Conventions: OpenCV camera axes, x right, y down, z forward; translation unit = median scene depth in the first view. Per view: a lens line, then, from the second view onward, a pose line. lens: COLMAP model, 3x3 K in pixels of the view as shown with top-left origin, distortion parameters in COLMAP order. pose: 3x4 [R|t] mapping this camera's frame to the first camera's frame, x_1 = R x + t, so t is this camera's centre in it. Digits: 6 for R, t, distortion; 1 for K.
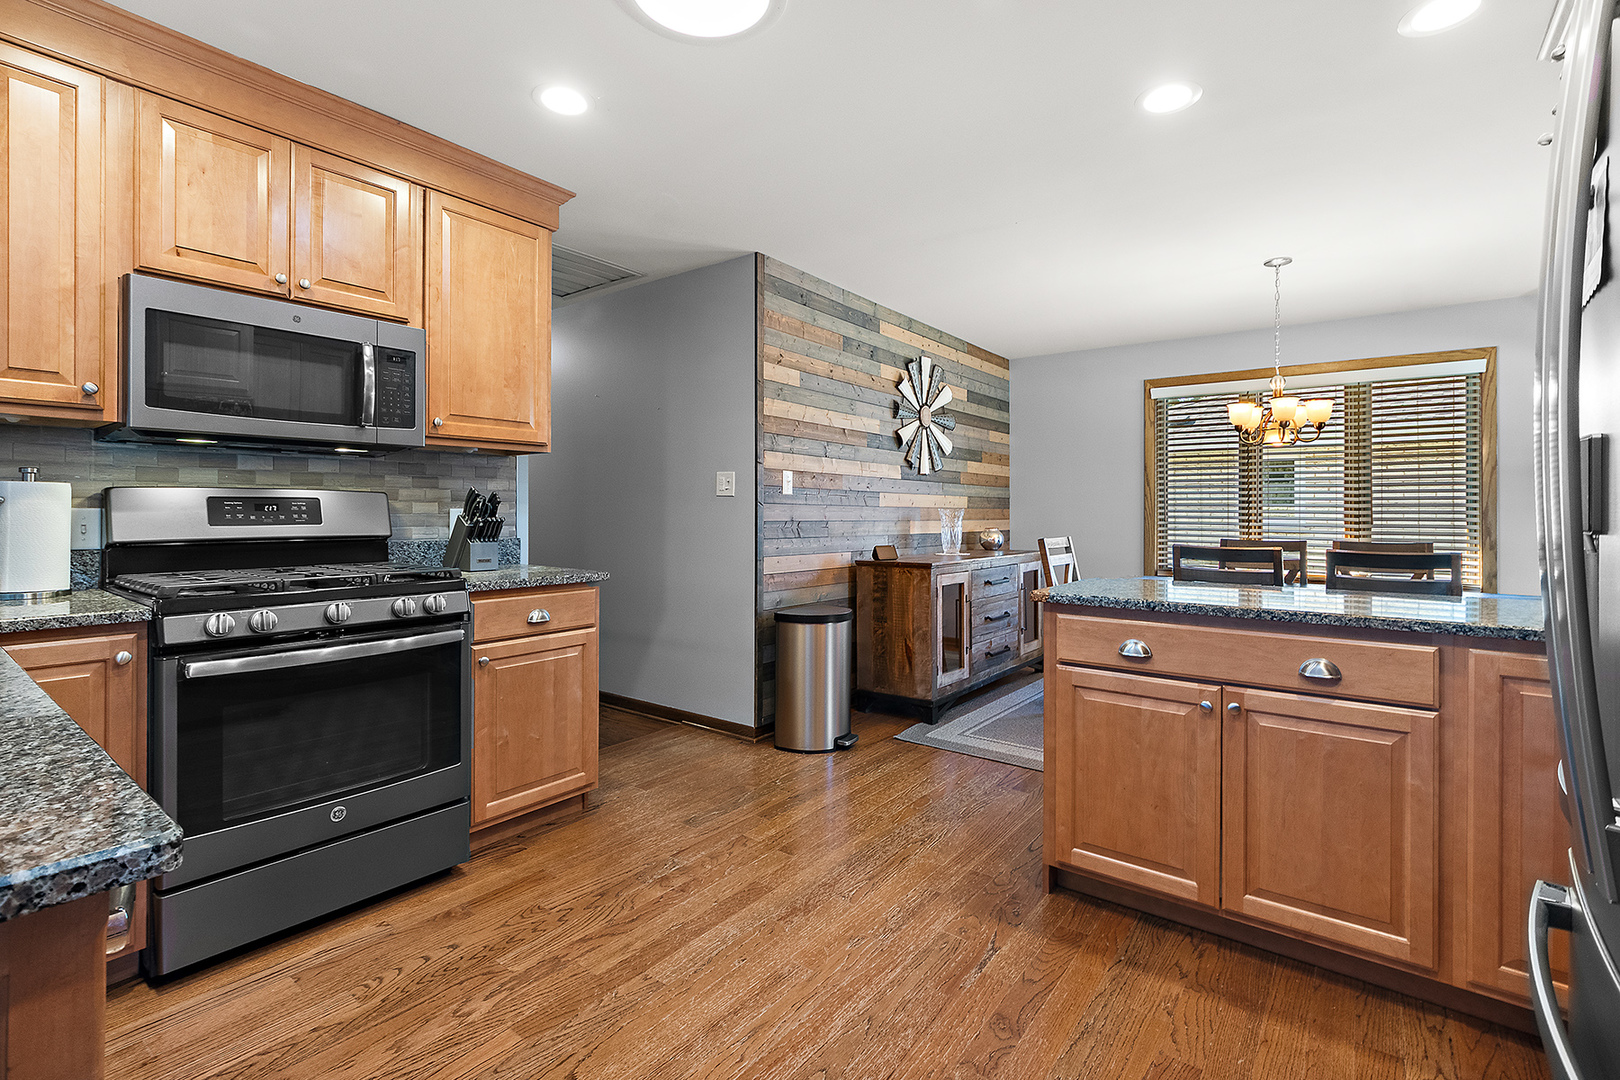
lens RADIAL K [[736.6, 0, 805.7], [0, 736.6, 507.8], [0, 0, 1]] dist [-0.001813, -0.000163]
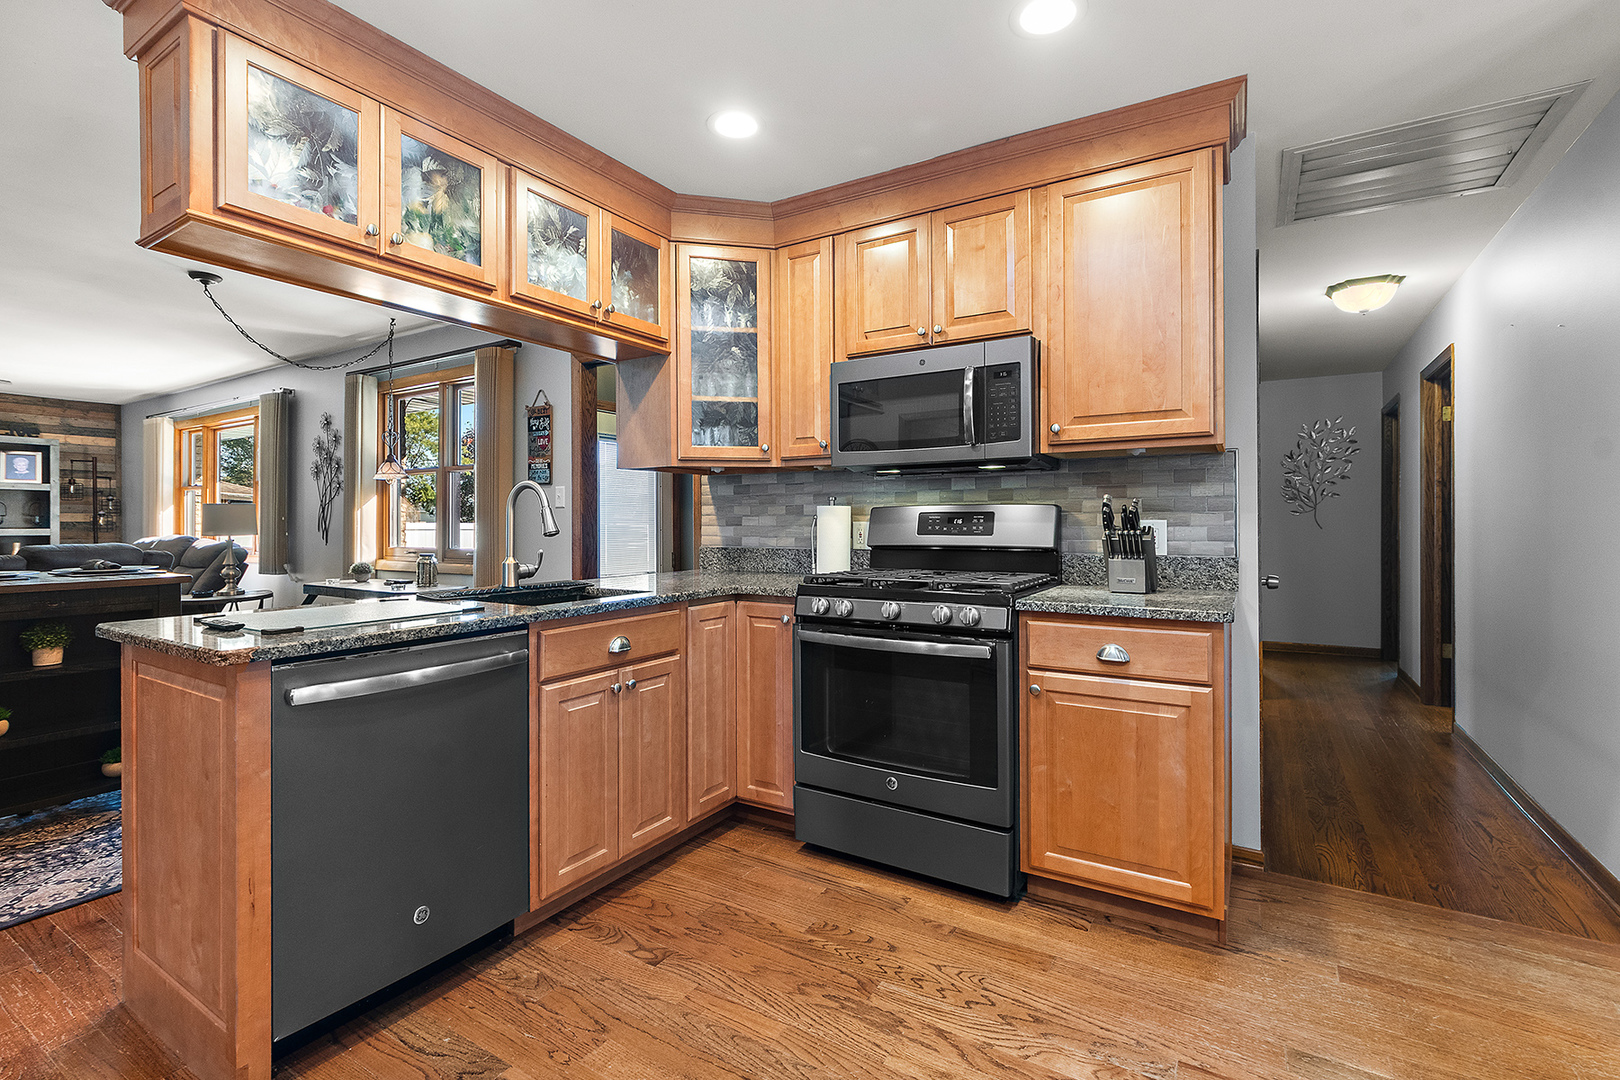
lens RADIAL K [[730.1, 0, 802.6], [0, 730.1, 522.6], [0, 0, 1]] dist [0.001568, -0.000029]
pose [[0.104020, -0.004387, -0.994566, 0.274819], [0.008870, 0.999955, -0.003483, 0.003046], [0.994536, -0.008460, 0.104054, 0.406746]]
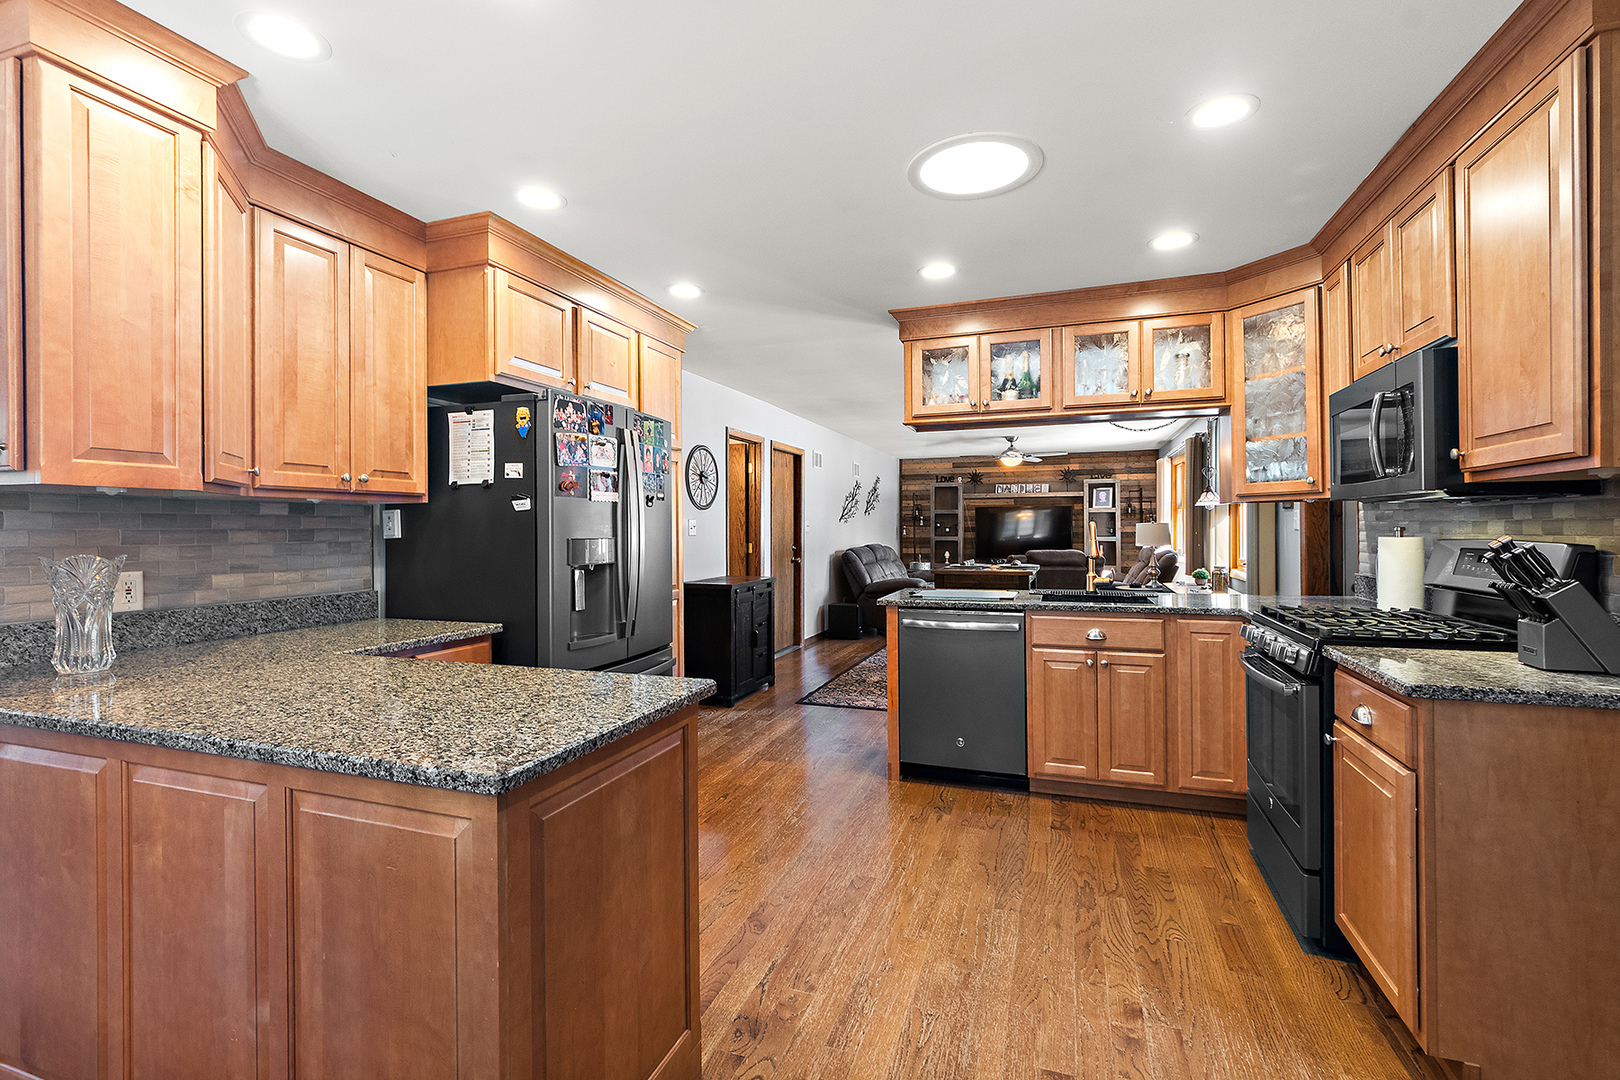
lens RADIAL K [[730.1, 0, 802.6], [0, 730.1, 522.6], [0, 0, 1]] dist [0.001568, -0.000029]
pose [[-0.951105, -0.001360, -0.308863, 0.276543], [0.003217, 0.999892, -0.014307, -0.024686], [0.308850, -0.014601, -0.950999, 1.065659]]
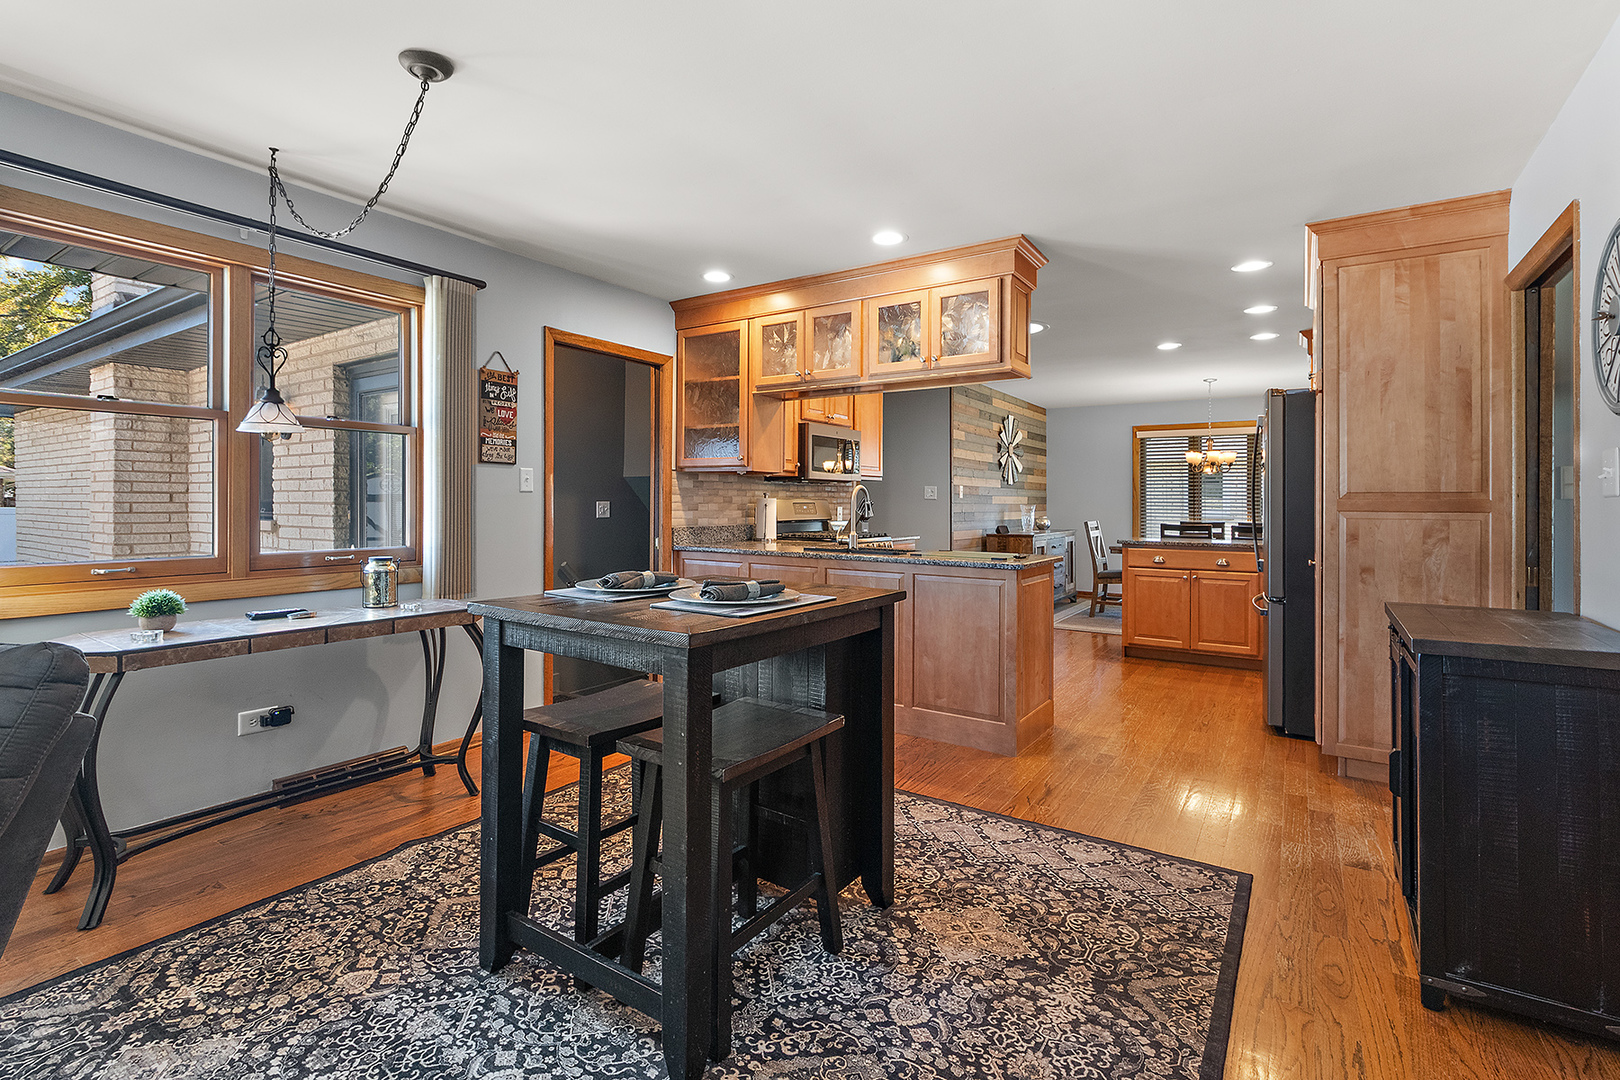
lens RADIAL K [[751.2, 0, 807.7], [0, 751.2, 495.6], [0, 0, 1]] dist [0.003393, -0.000137]
pose [[0.997081, 0.000613, 0.076343, -0.587049], [-0.000360, 0.999994, -0.003323, -0.019073], [-0.076344, 0.003286, 0.997076, -0.926204]]
